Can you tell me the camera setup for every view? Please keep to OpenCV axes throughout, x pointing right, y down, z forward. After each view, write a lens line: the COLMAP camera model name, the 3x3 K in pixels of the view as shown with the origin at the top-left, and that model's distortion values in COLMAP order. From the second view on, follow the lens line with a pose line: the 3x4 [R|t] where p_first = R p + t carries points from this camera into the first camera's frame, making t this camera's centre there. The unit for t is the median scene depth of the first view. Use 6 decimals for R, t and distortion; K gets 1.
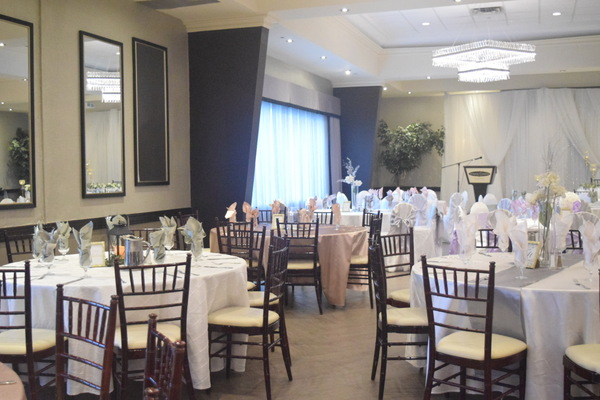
lens RADIAL K [[726.2, 0, 300.0], [0, 726.2, 200.0], [0, 0, 1]] dist [-0.025090, -0.024141]
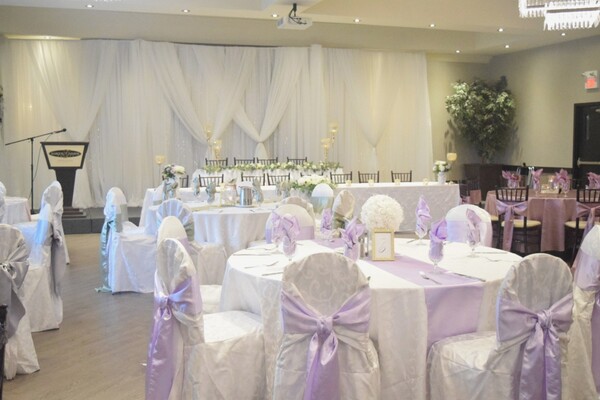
lens RADIAL K [[726.2, 0, 300.0], [0, 726.2, 200.0], [0, 0, 1]] dist [-0.025090, -0.024141]
pose [[0.804810, -0.038605, 0.592275, 0.018505], [0.020319, 0.999090, 0.037511, -0.013207], [-0.593184, -0.018155, 0.804862, 0.310957]]
